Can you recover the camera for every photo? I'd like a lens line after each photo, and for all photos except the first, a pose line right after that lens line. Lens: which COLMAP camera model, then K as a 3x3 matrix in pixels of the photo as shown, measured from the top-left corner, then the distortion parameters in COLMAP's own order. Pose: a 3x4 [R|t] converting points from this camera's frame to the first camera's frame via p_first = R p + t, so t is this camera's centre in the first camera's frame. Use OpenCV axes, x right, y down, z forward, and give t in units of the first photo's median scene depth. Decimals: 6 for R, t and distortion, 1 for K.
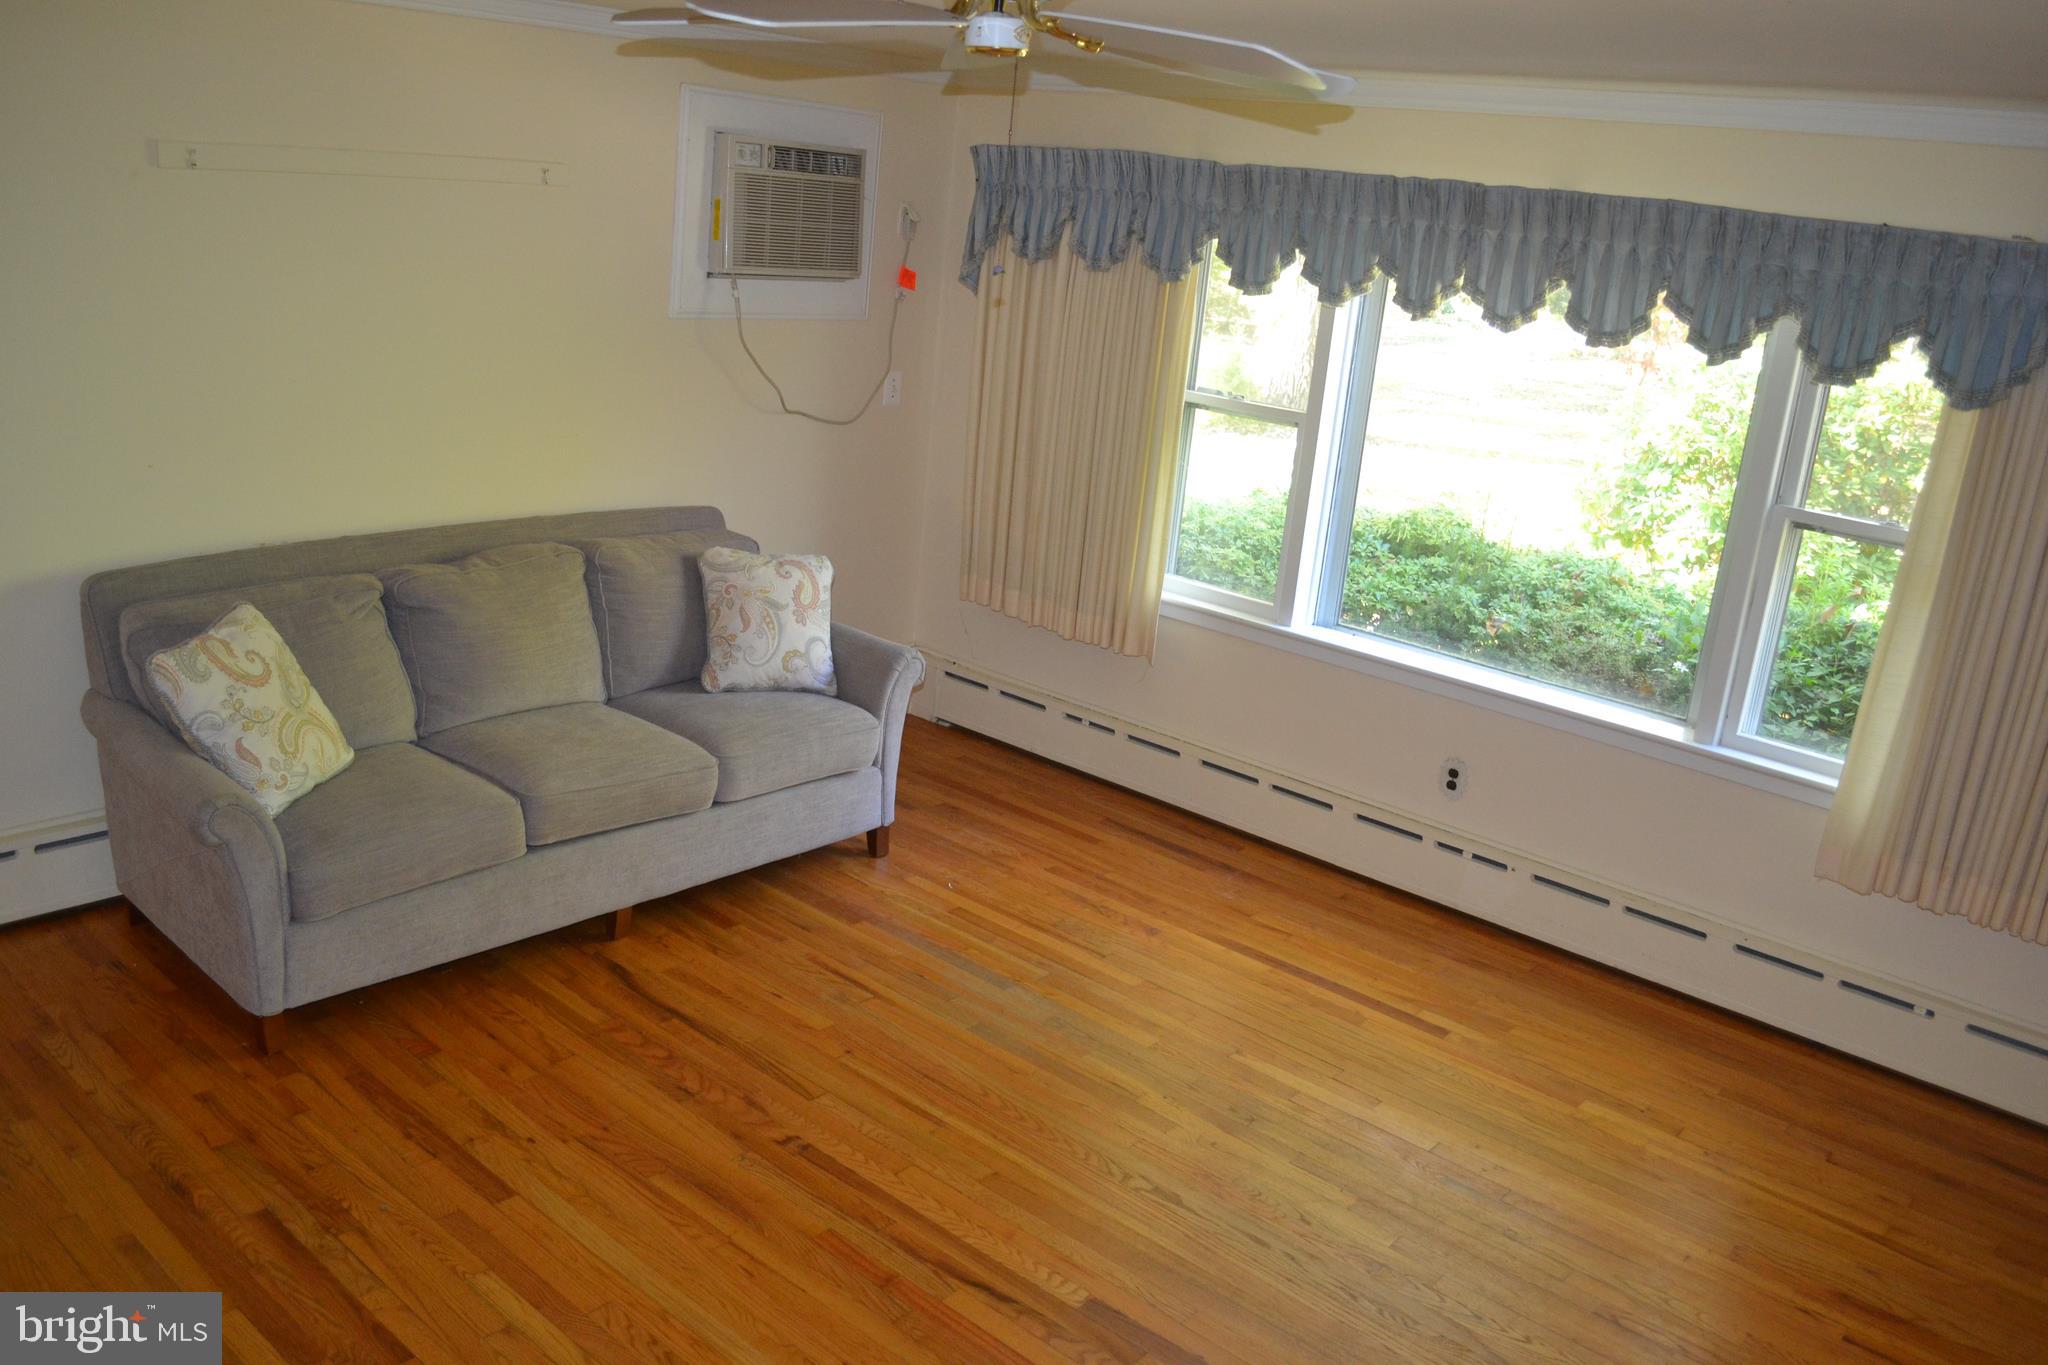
lens RADIAL K [[1657.1, 0, 1016.3], [0, 1657.1, 687.1], [0, 0, 1]] dist [-0.083118, 0.006071]
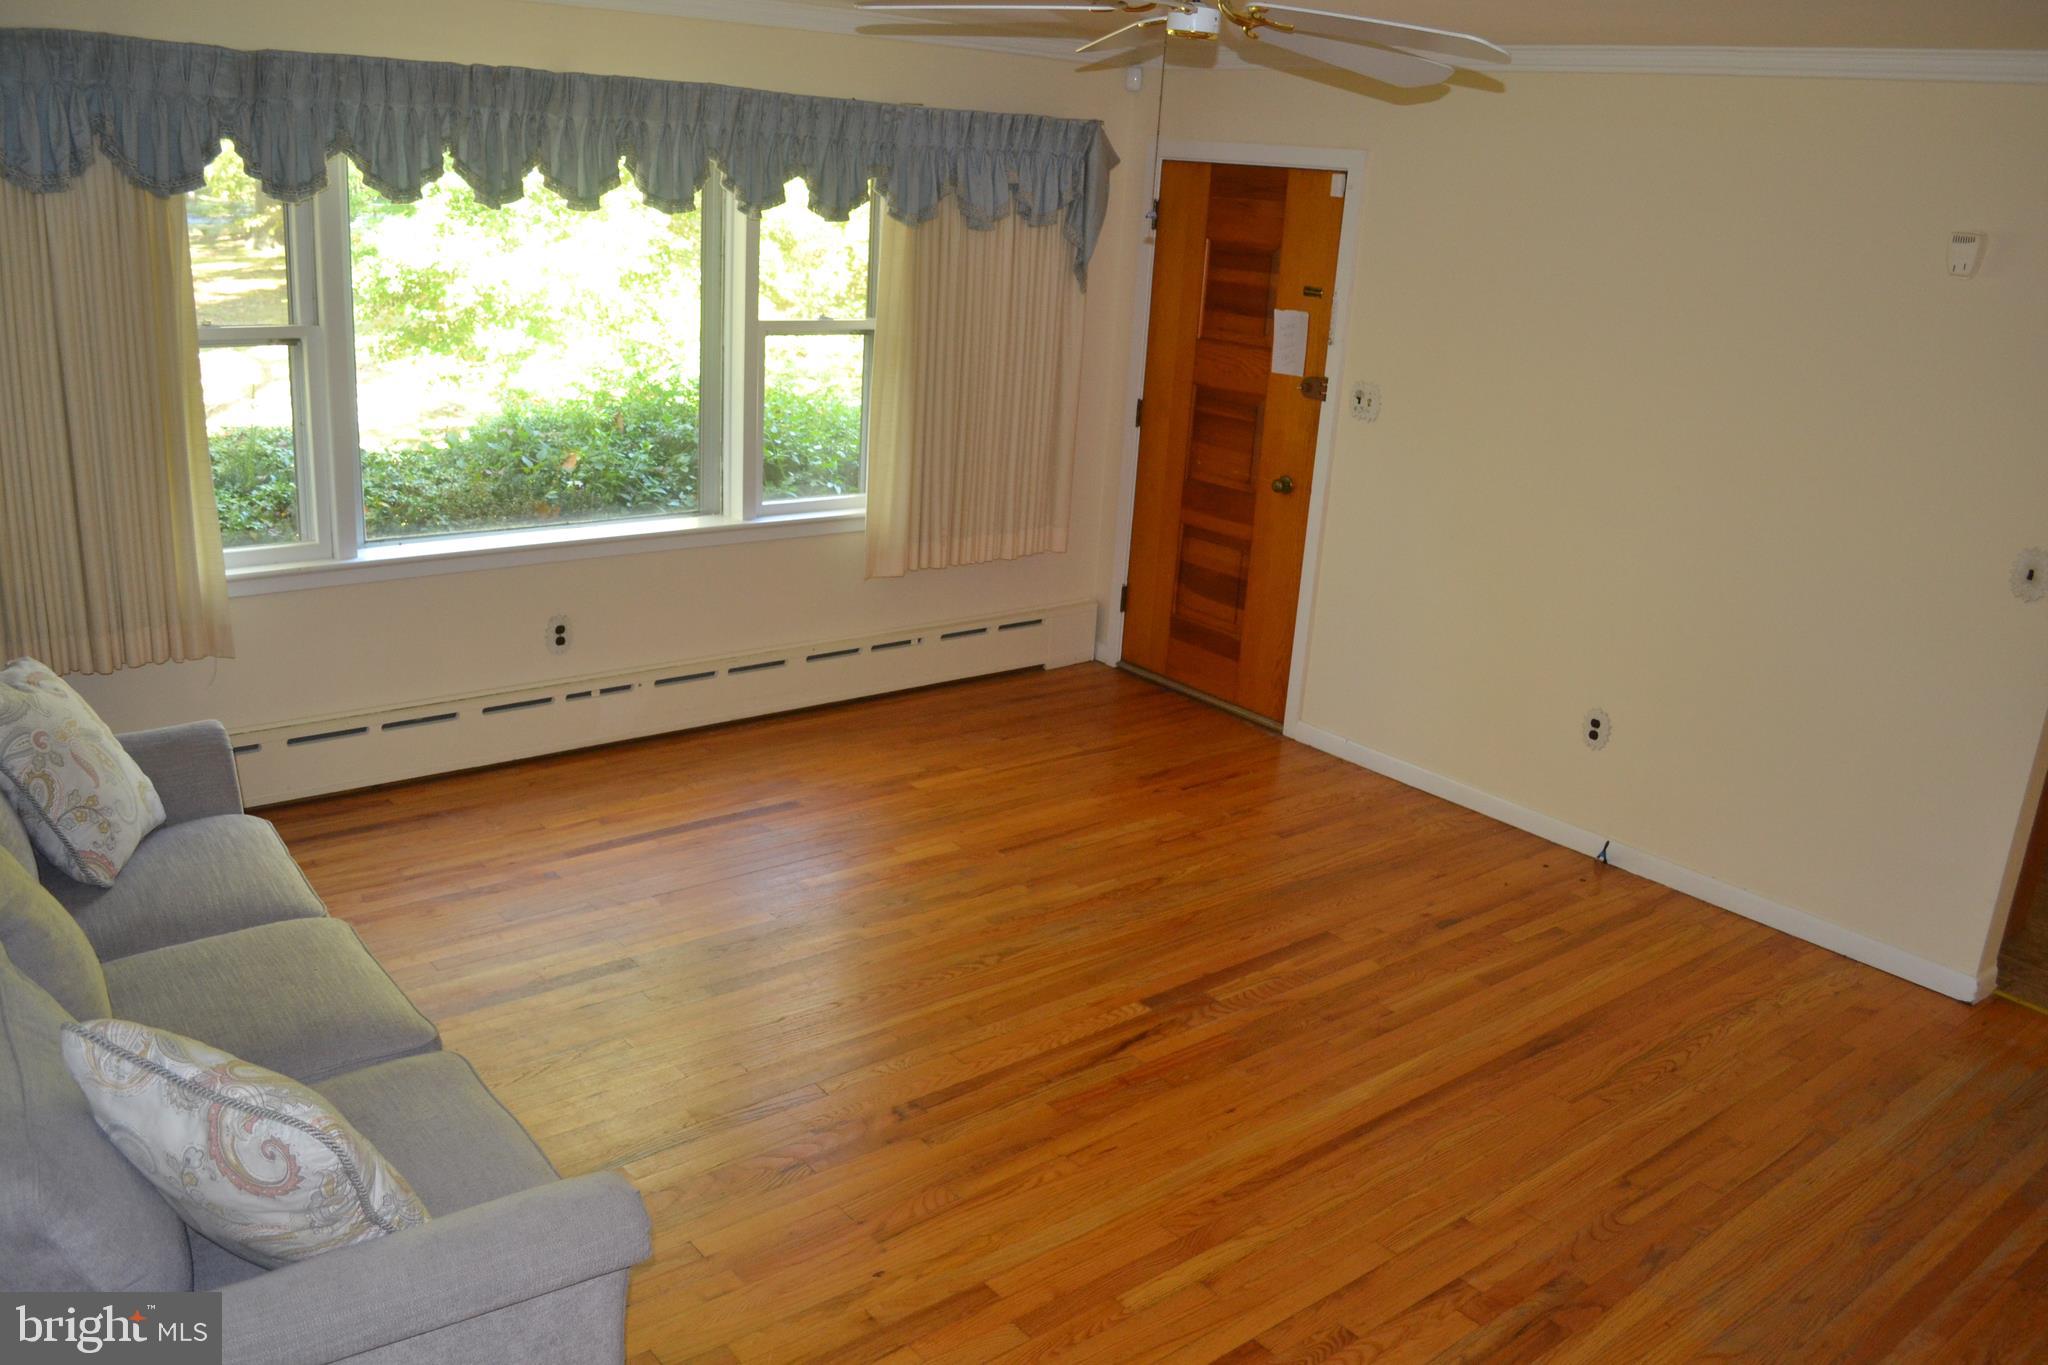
lens RADIAL K [[1657.1, 0, 1016.3], [0, 1657.1, 687.1], [0, 0, 1]] dist [-0.083118, 0.006071]
pose [[0.165737, -0.369910, 0.914165, -0.742598], [0.242248, 0.913854, 0.325864, -0.208759], [-0.955954, 0.167447, 0.241069, 0.515451]]
